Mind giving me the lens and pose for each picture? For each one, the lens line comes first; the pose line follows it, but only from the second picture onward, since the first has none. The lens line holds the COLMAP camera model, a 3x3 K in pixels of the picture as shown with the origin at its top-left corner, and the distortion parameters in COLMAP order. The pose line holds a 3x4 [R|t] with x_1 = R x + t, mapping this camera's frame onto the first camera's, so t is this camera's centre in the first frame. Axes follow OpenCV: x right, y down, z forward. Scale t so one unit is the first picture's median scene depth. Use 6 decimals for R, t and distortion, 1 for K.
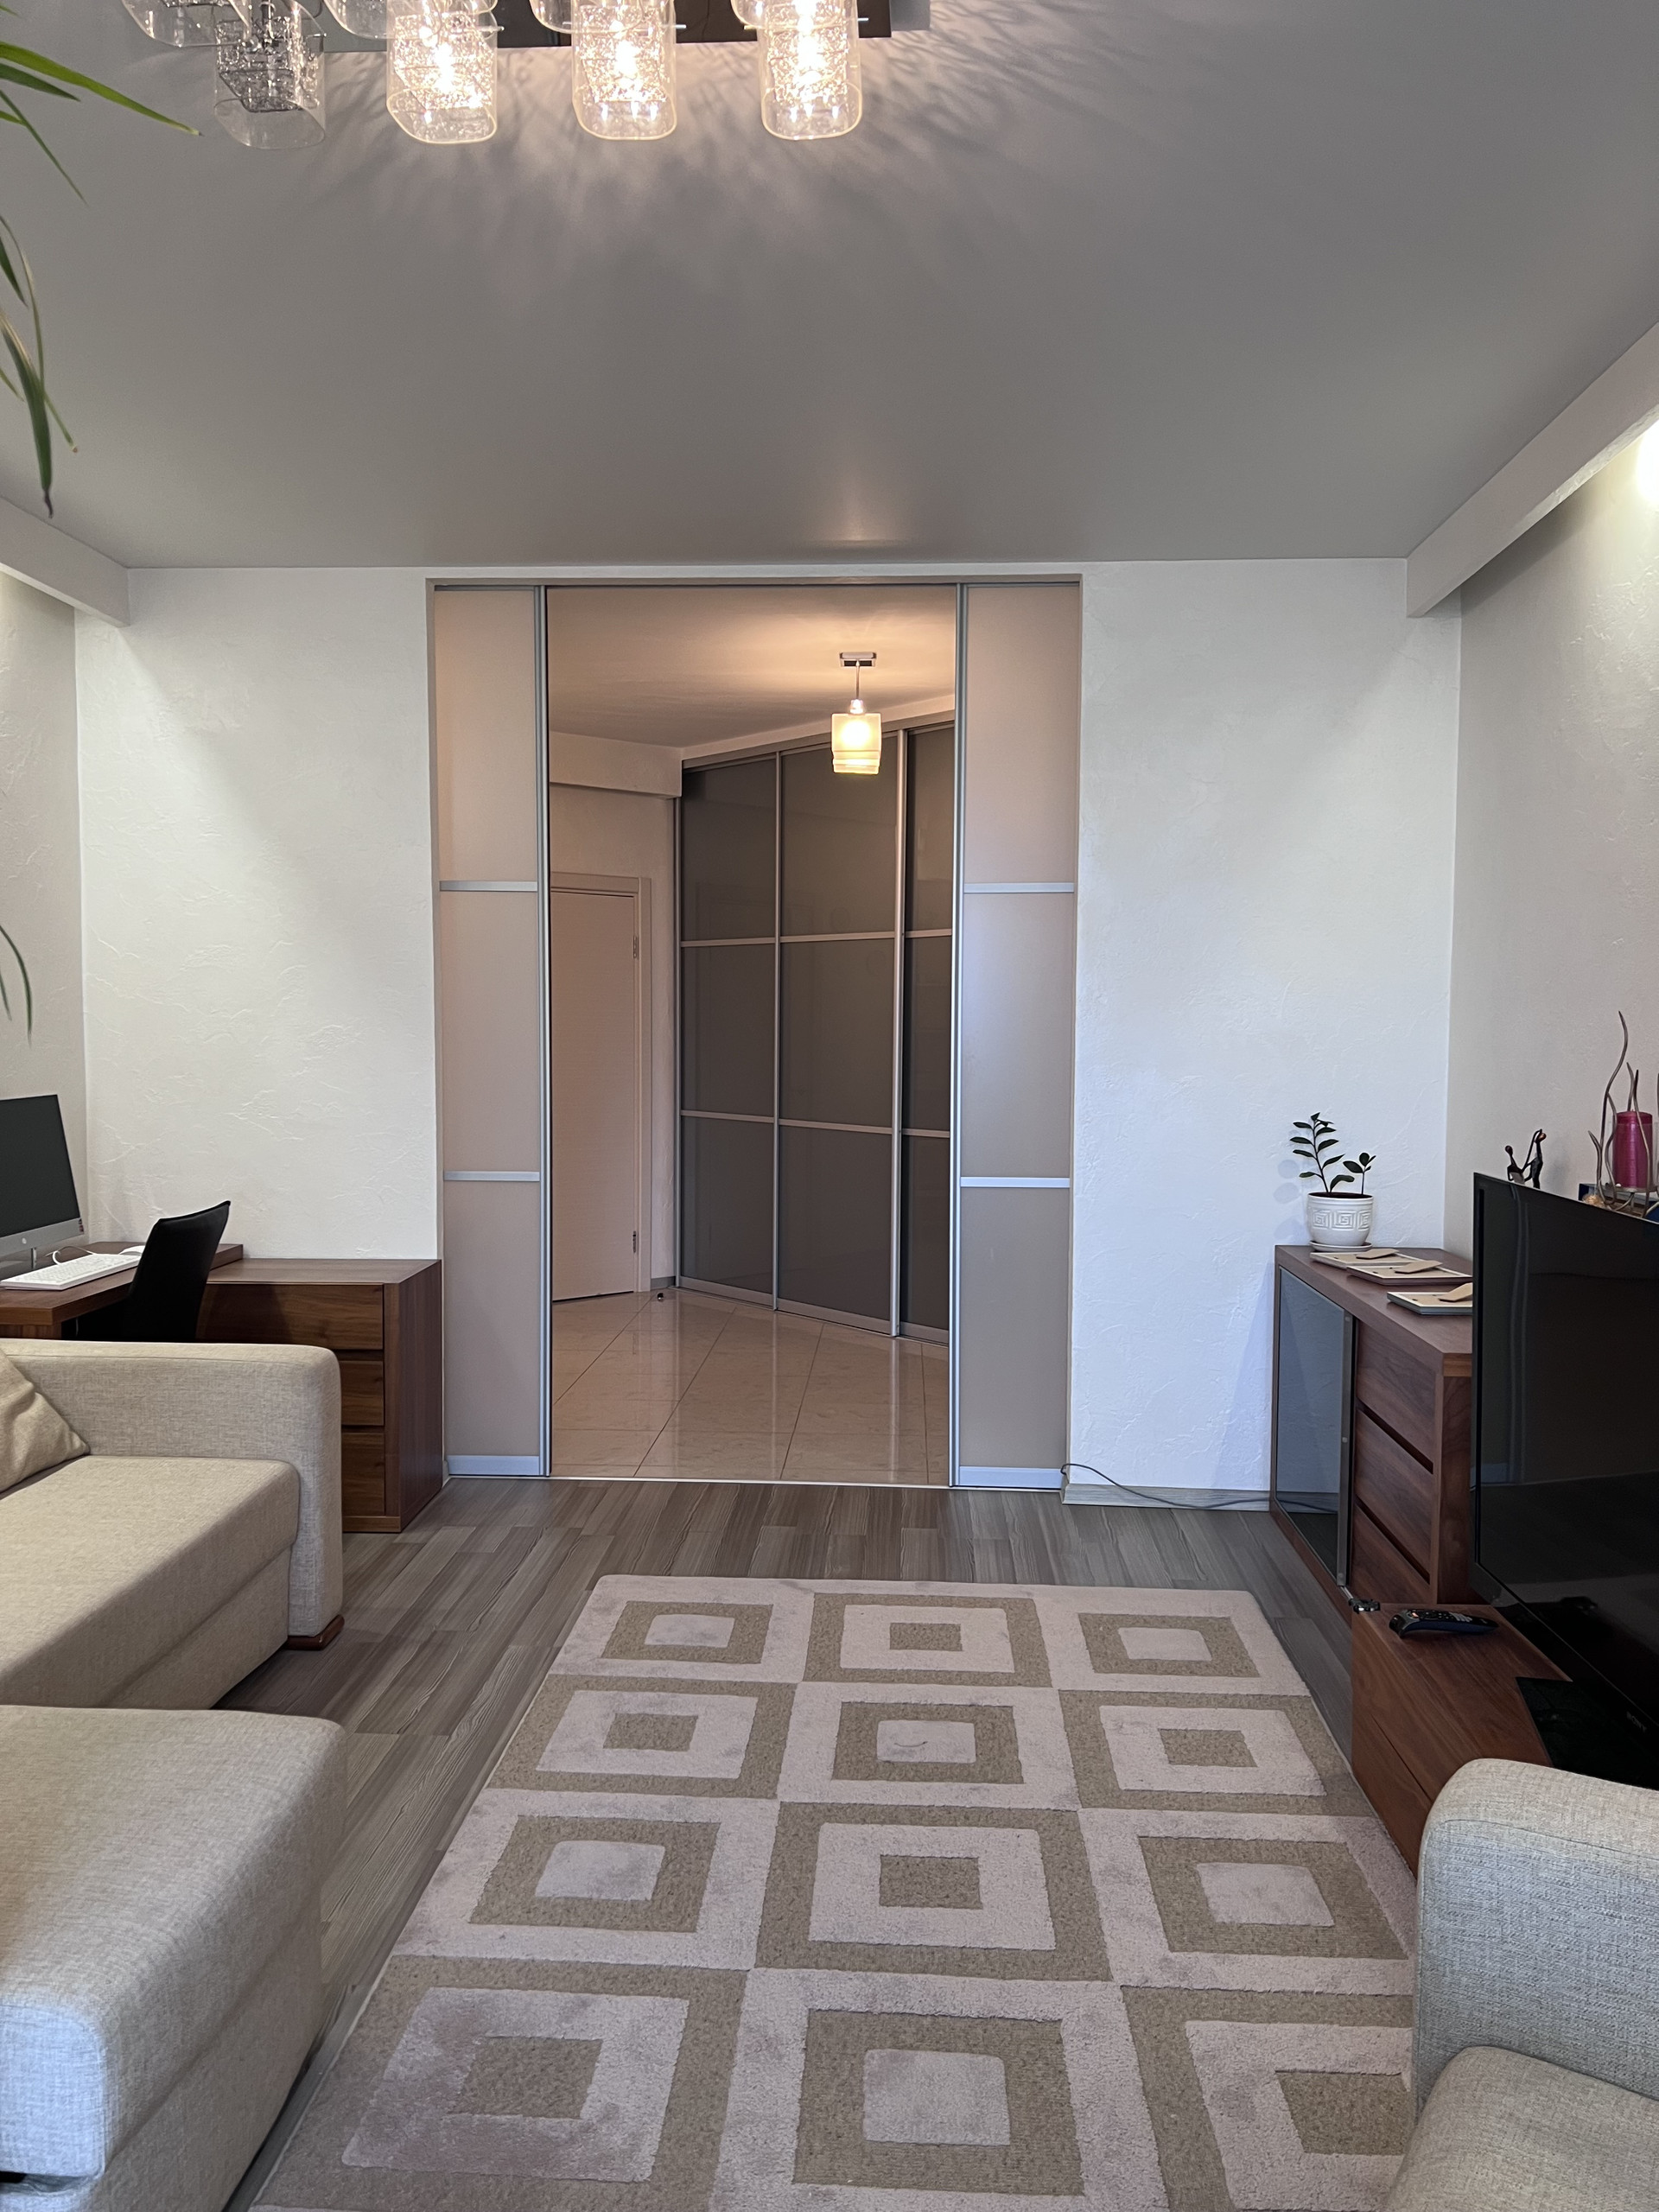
lens RADIAL K [[1658.1, 0, 829.5], [0, 1658.1, 1106.0], [0, 0, 1]] dist [-0.000202, -0.000214]
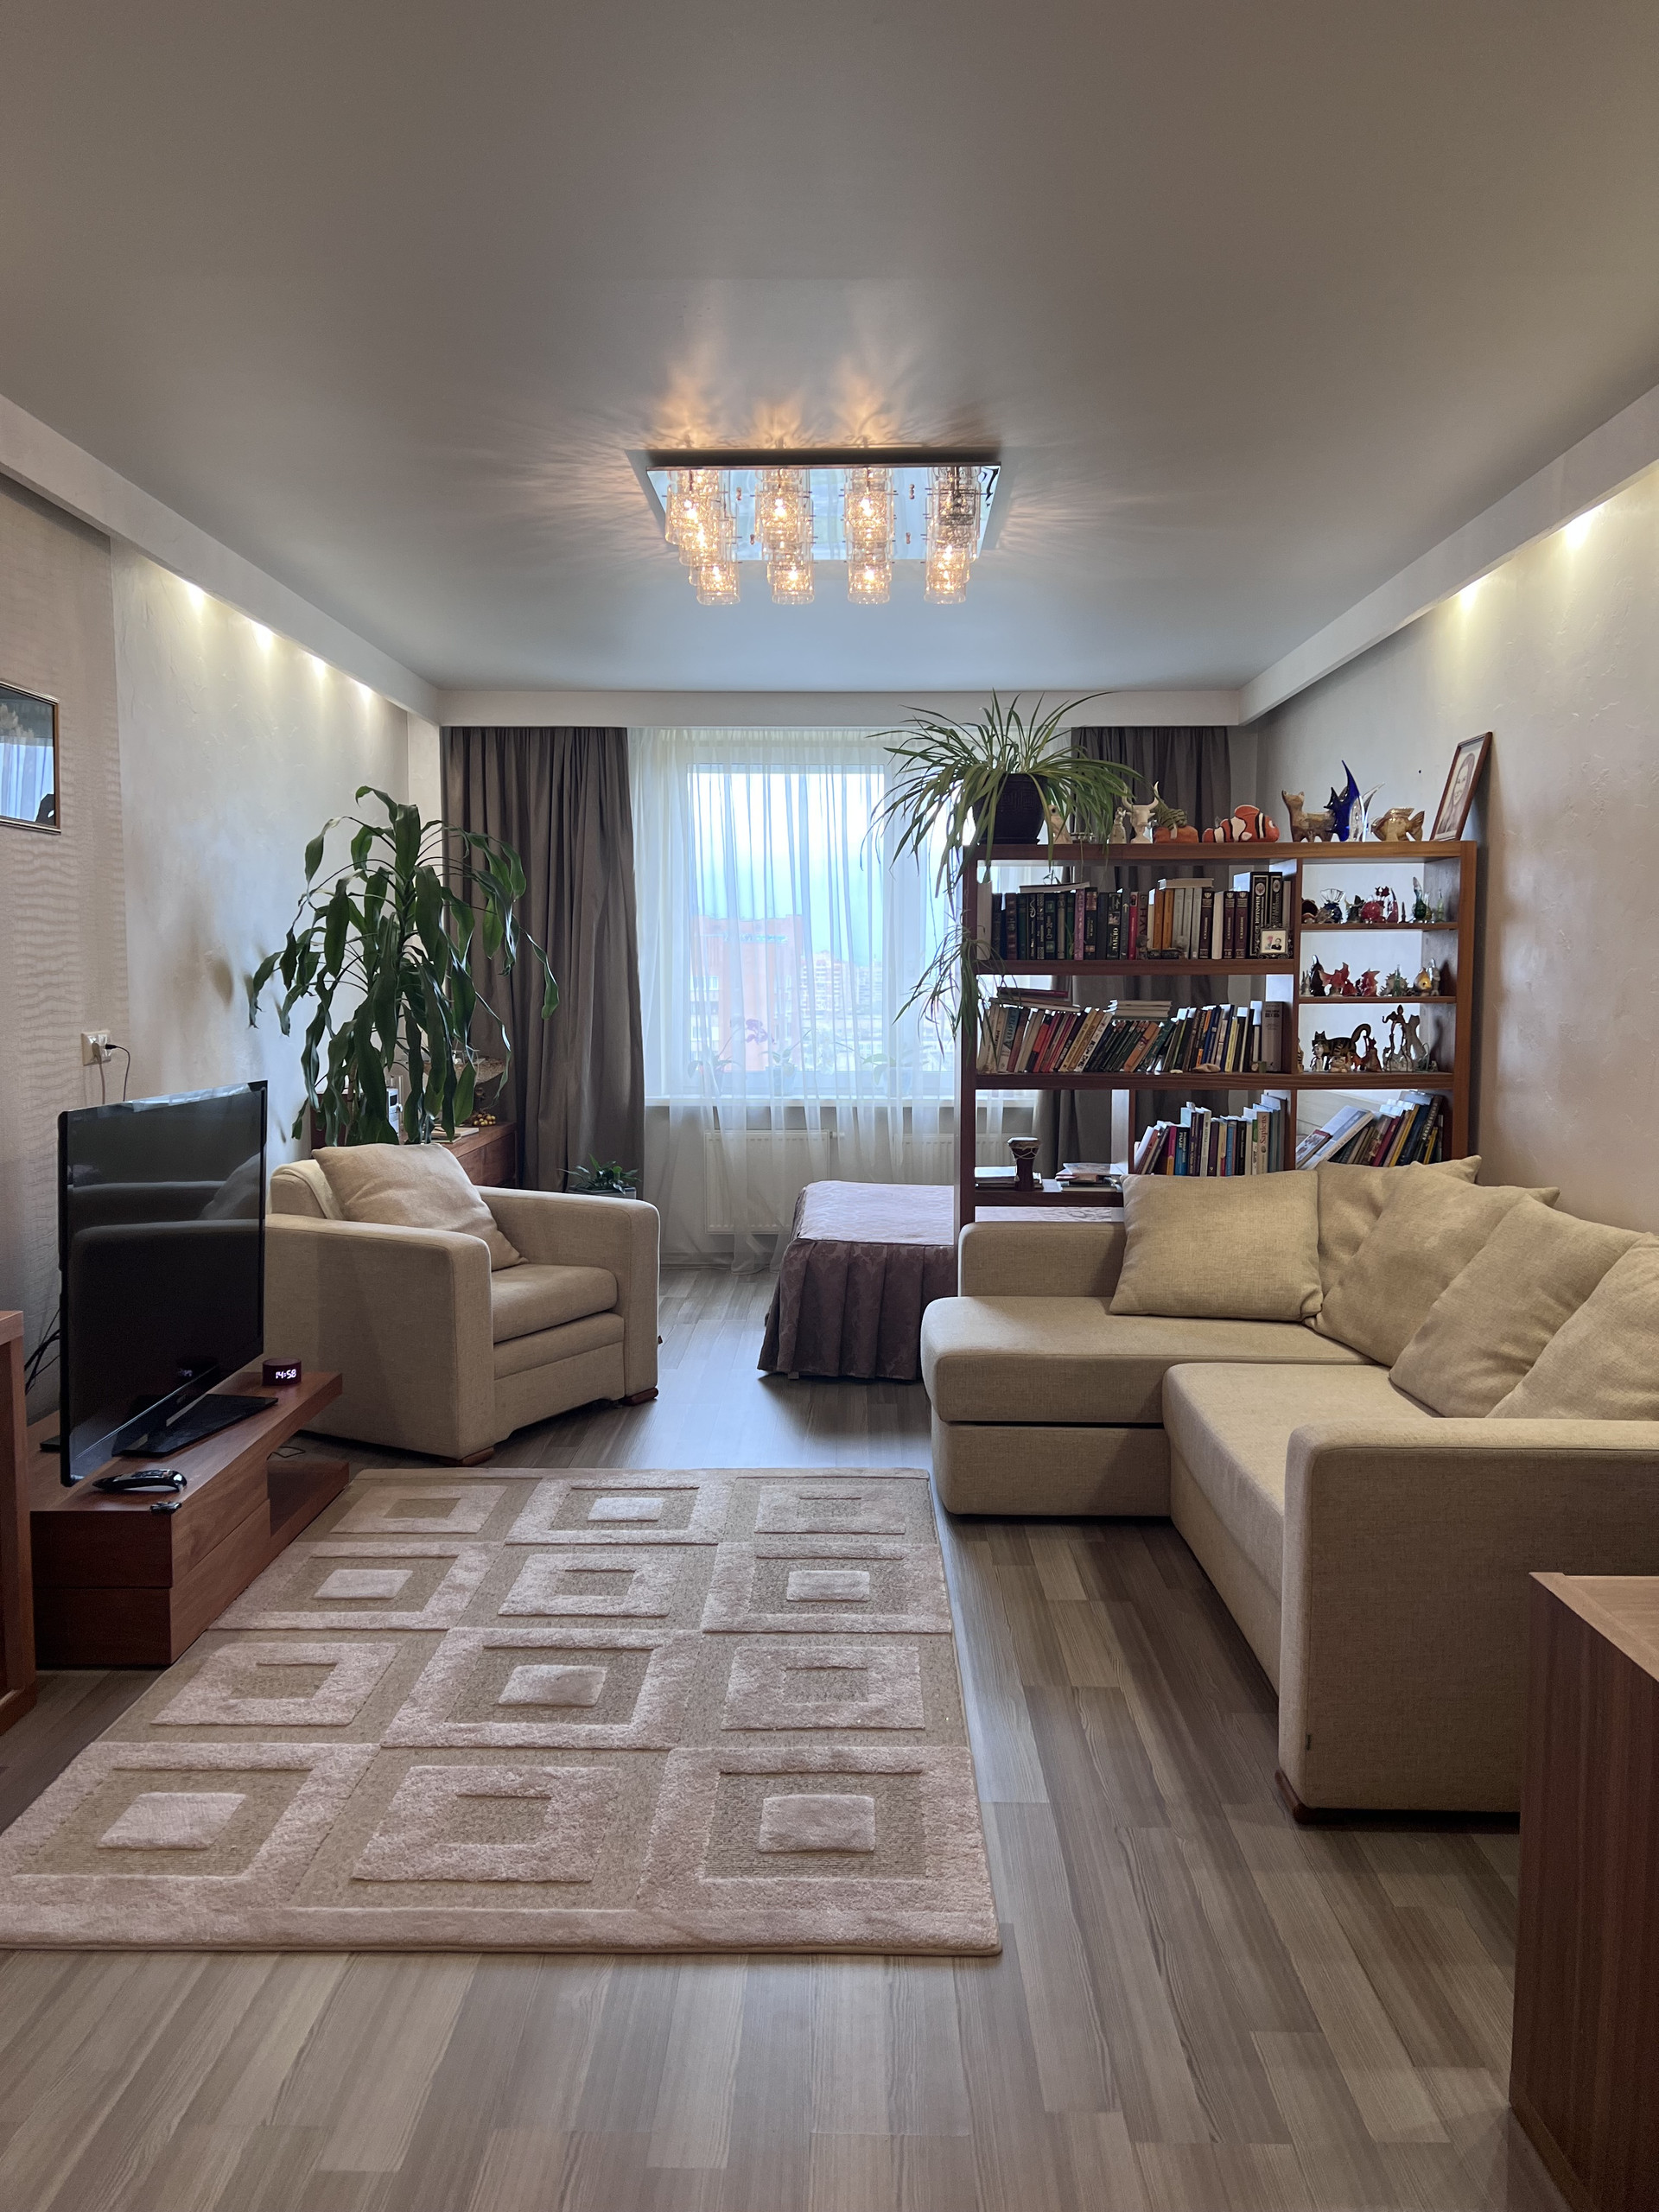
lens RADIAL K [[1658.1, 0, 829.5], [0, 1658.1, 1106.0], [0, 0, 1]] dist [-0.000202, -0.000214]
pose [[-0.999276, -0.003568, -0.037868, -0.064623], [-0.008445, 0.991551, 0.129444, -0.094347], [0.037086, 0.129670, -0.990863, 1.781069]]
